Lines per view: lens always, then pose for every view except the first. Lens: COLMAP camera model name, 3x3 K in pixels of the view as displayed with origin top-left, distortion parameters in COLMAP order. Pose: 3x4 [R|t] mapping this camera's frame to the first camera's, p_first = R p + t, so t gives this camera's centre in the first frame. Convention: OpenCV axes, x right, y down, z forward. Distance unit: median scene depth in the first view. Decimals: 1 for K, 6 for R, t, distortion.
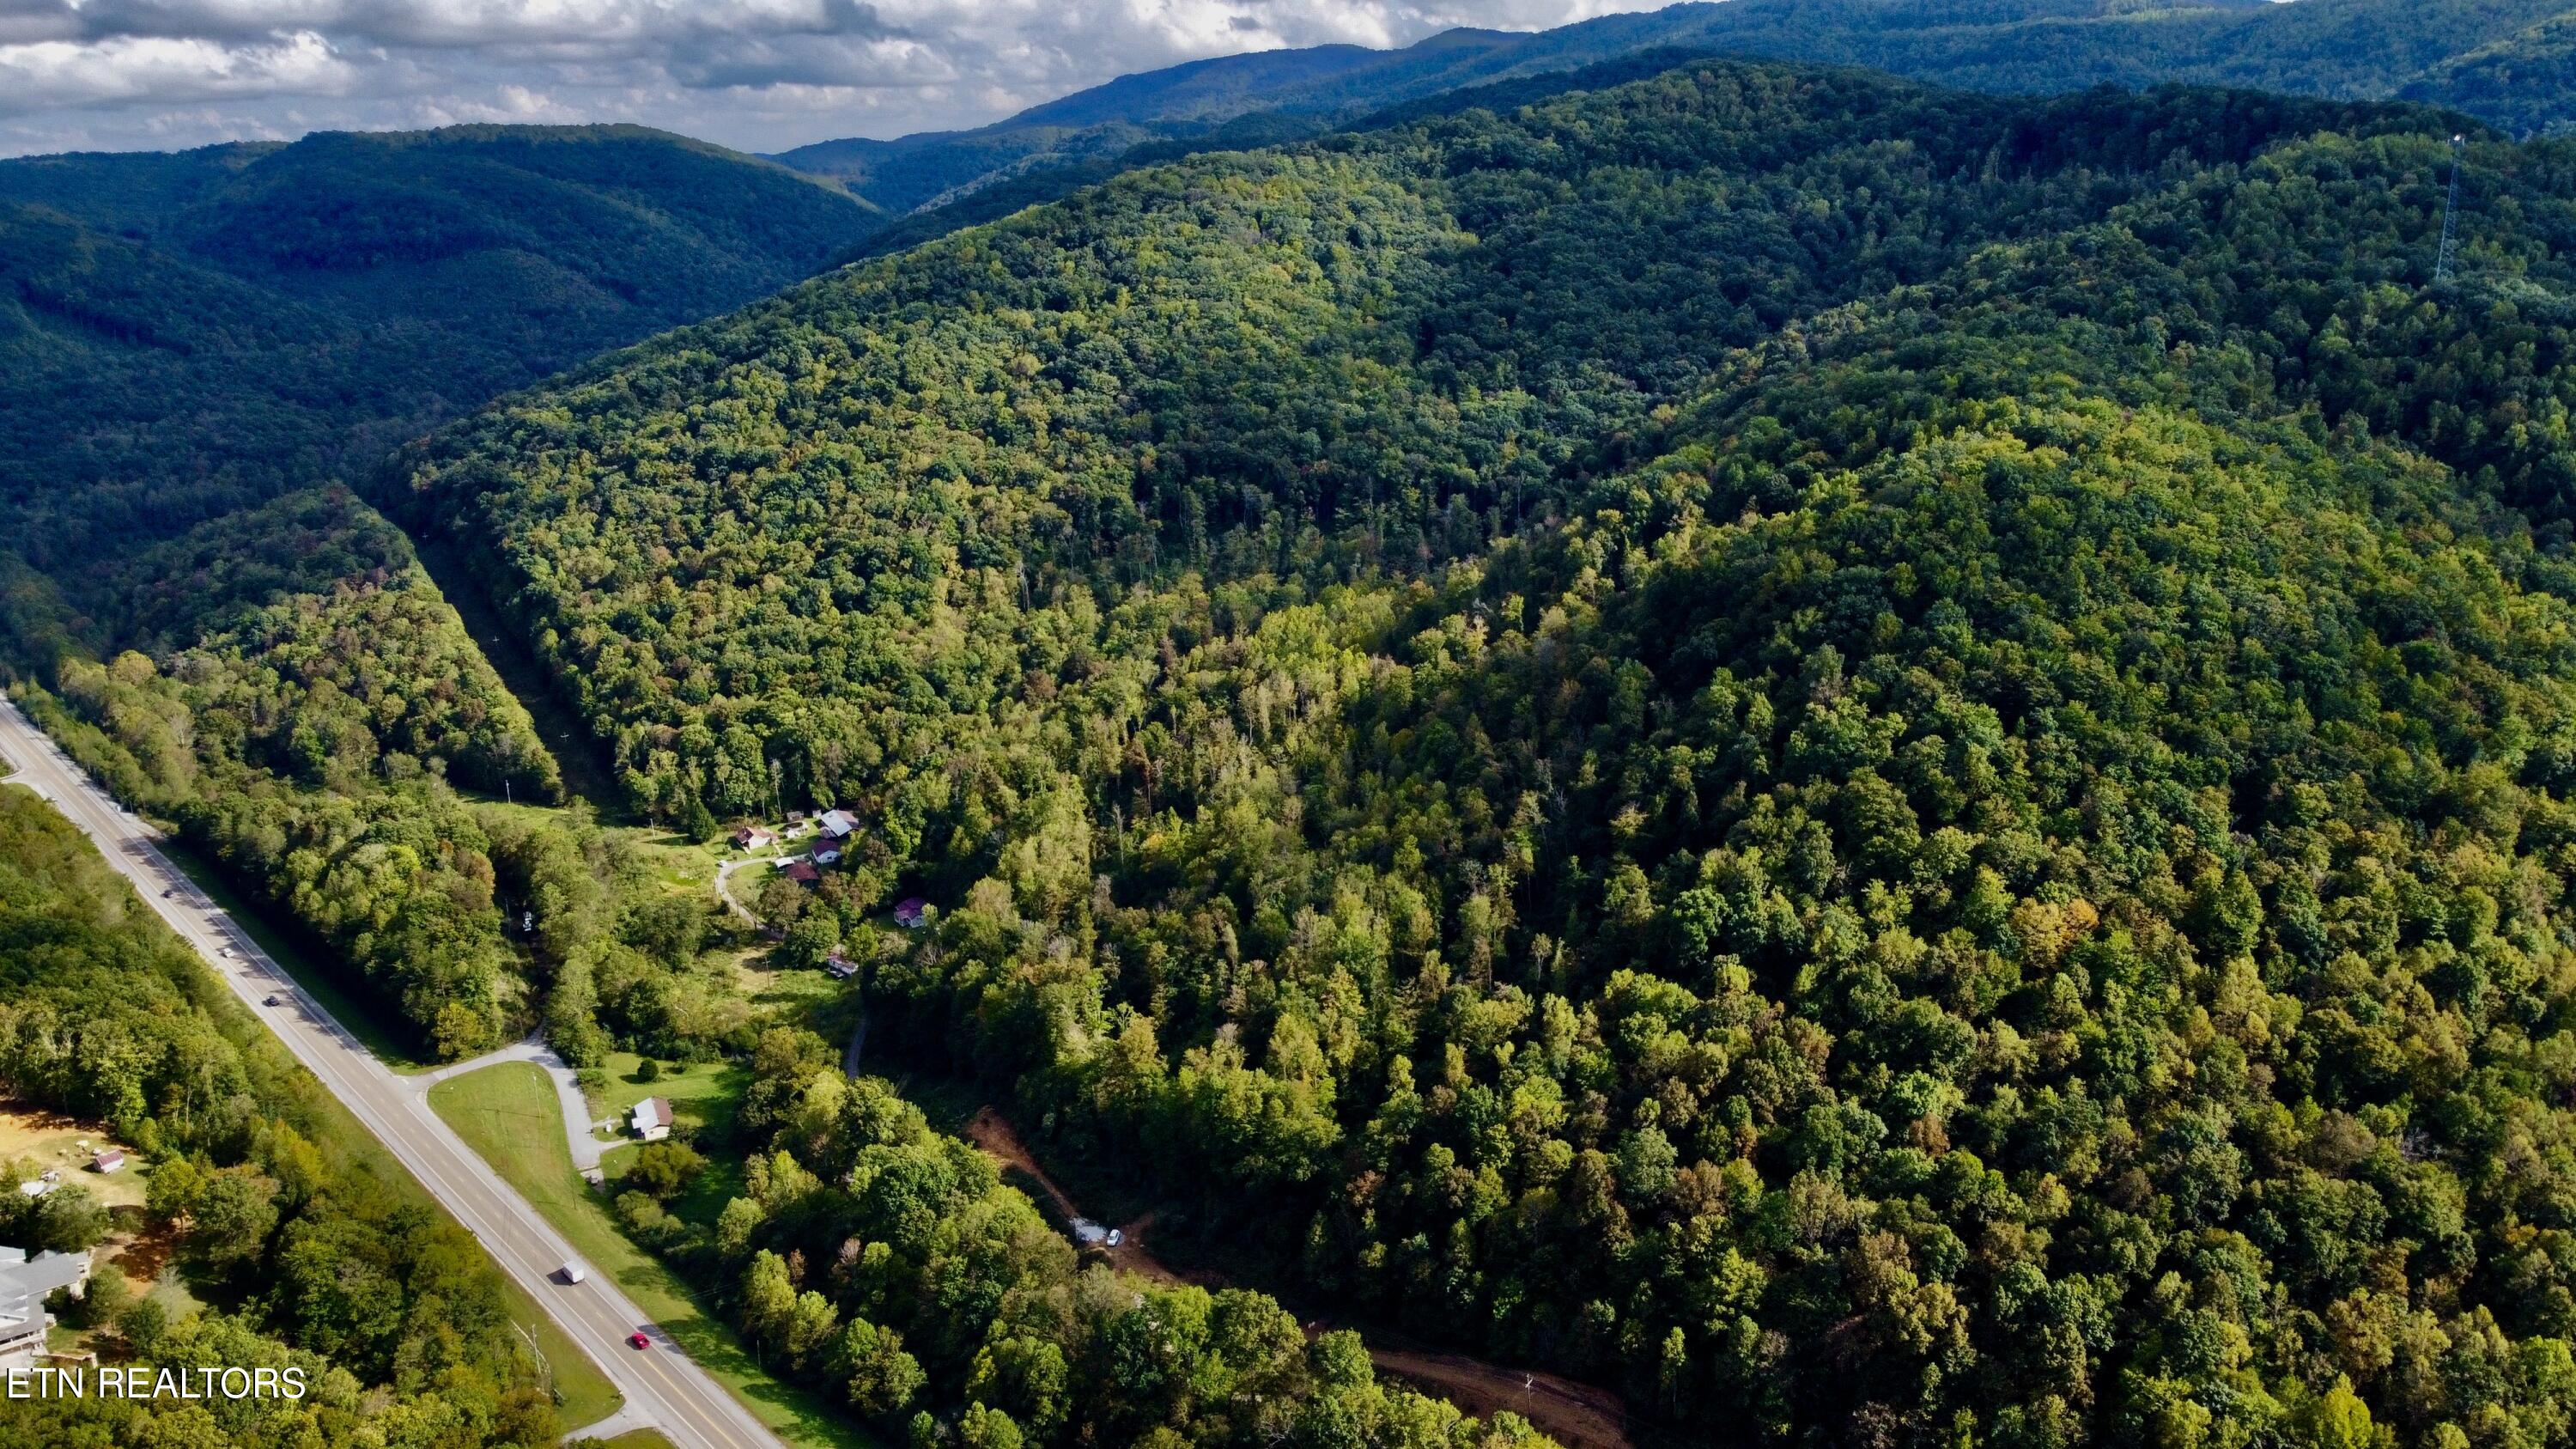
lens RADIAL K [[1957.2, 0, 1300.2], [0, 1957.2, 722.5], [0, 0, 1]] dist [0.000501, -0.012690]
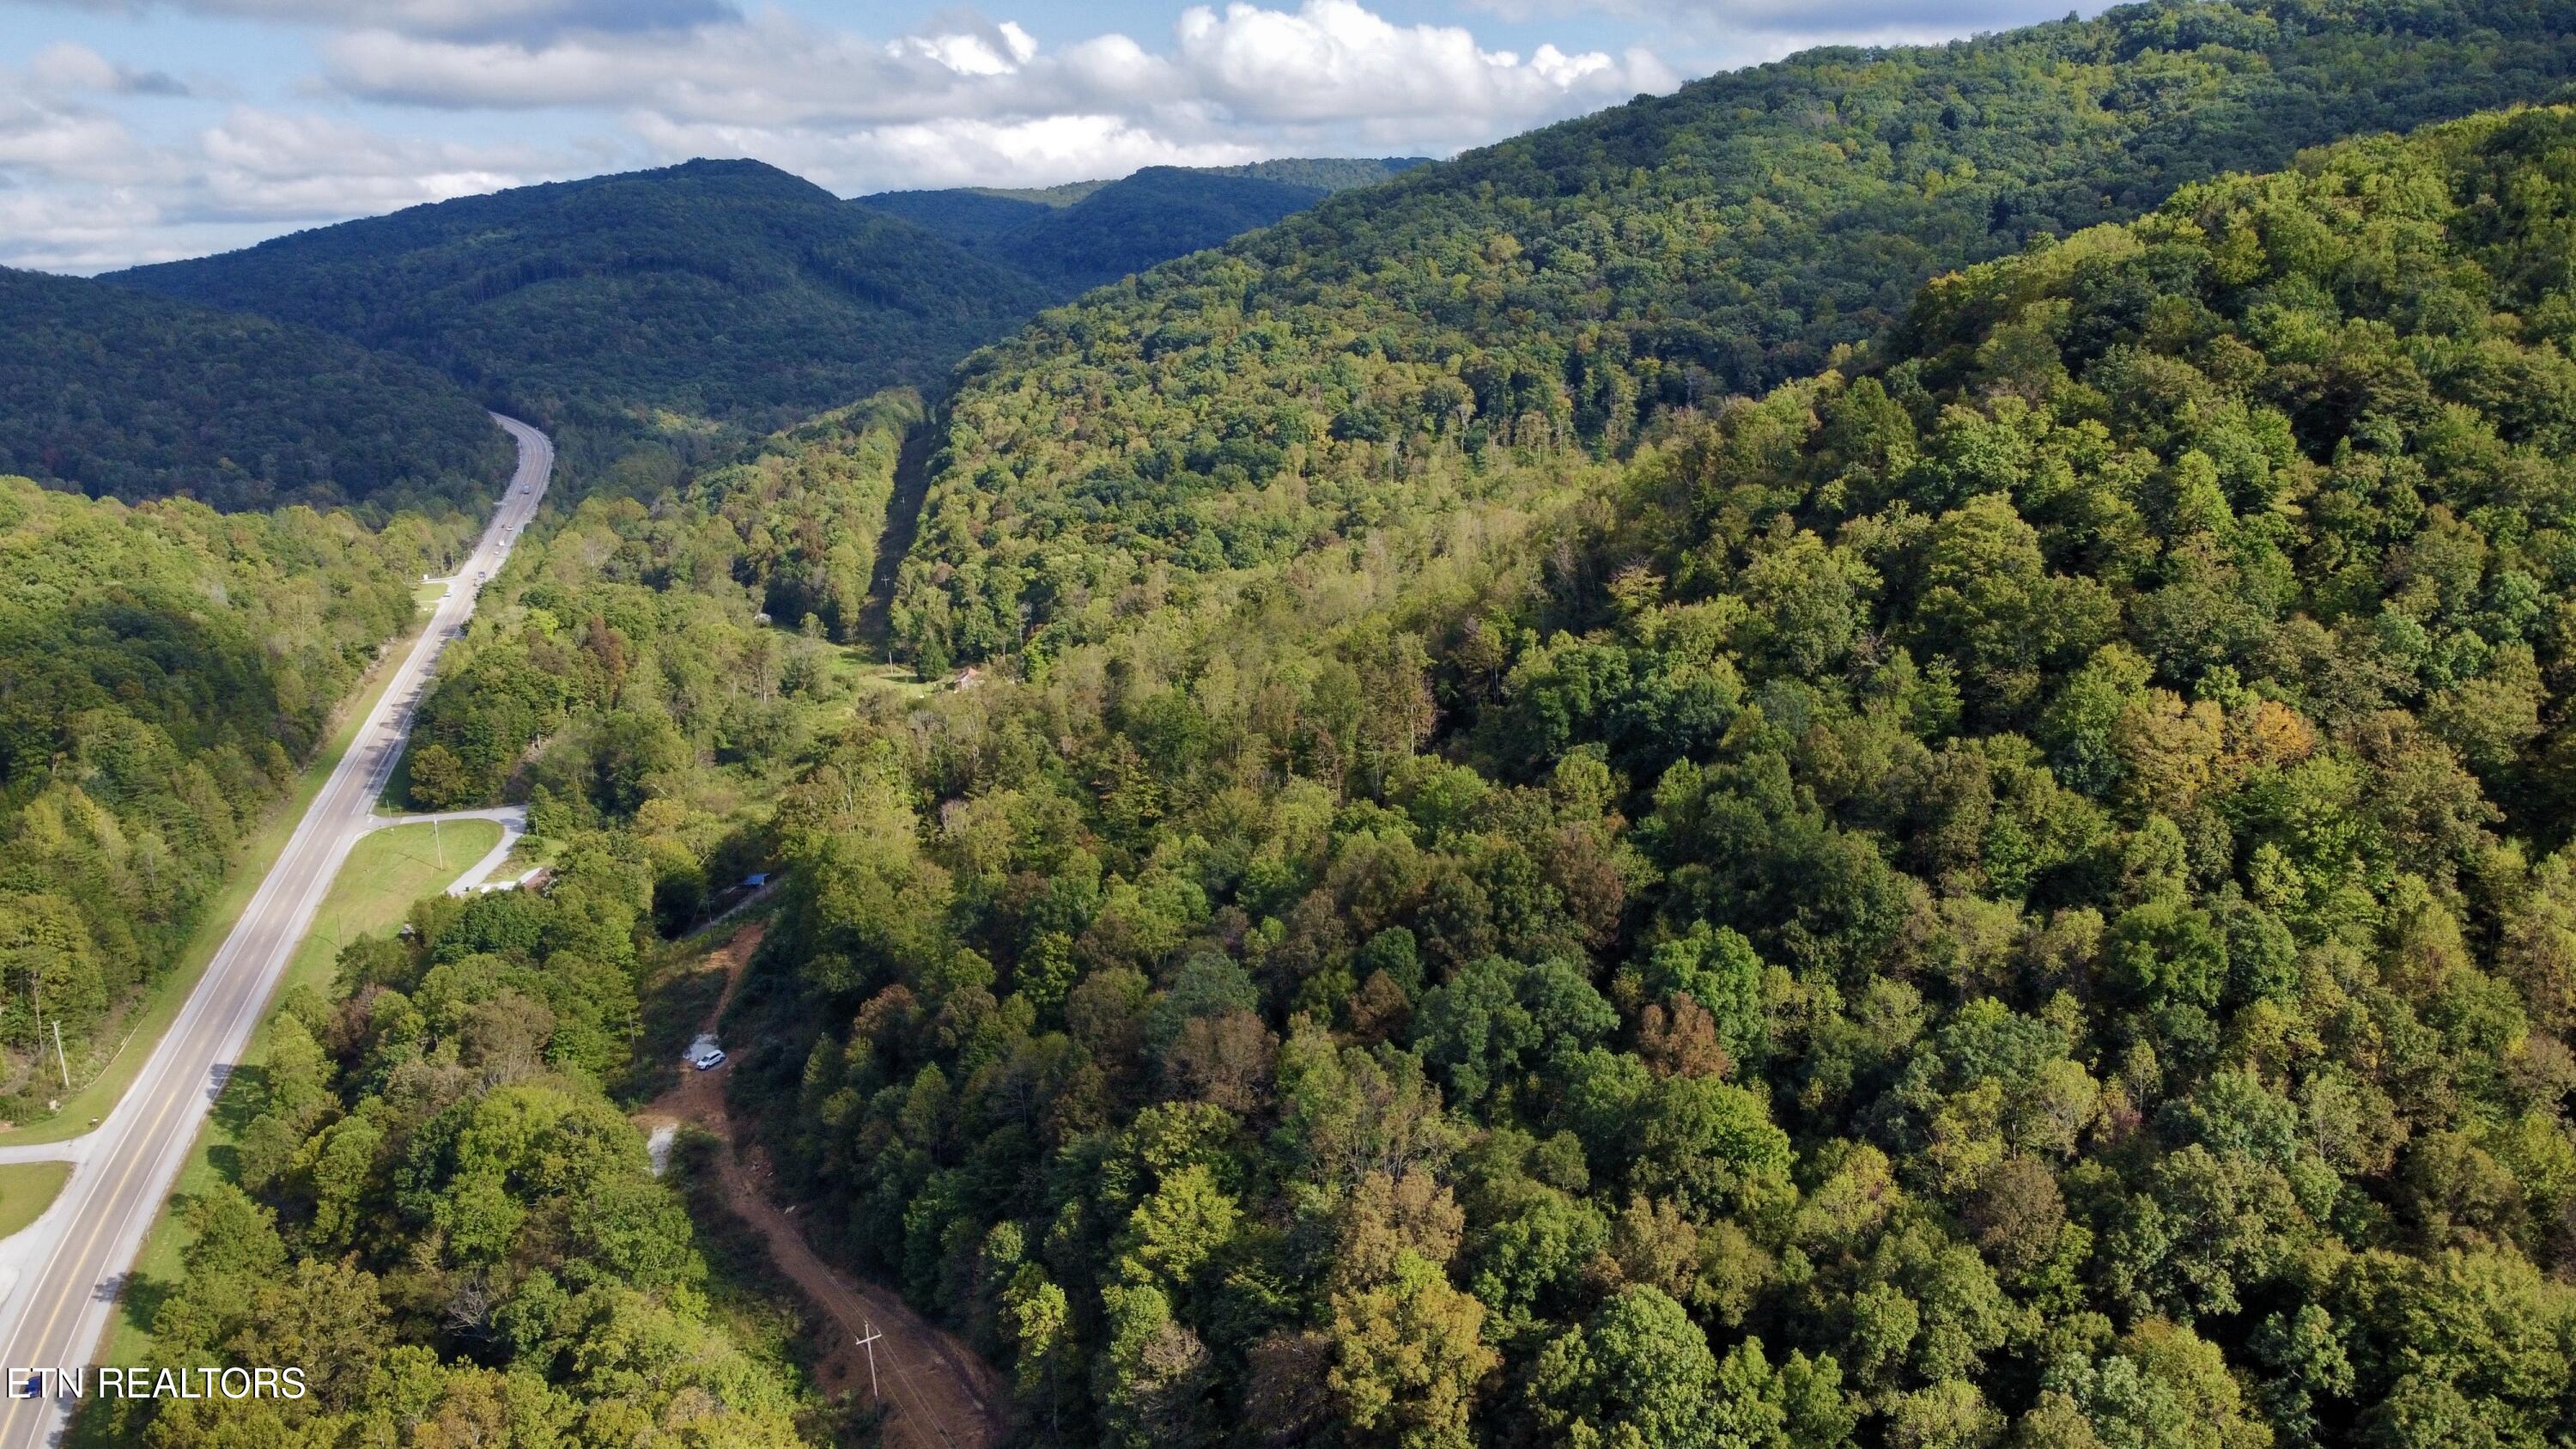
lens RADIAL K [[1957.2, 0, 1280.2], [0, 1957.2, 723.1], [0, 0, 1]] dist [0.000501, -0.012690]
pose [[0.905742, 0.104584, -0.410723, 0.193891], [-0.122105, 0.992379, -0.016579, 0.069672], [0.405858, 0.065168, 0.911610, 0.232477]]
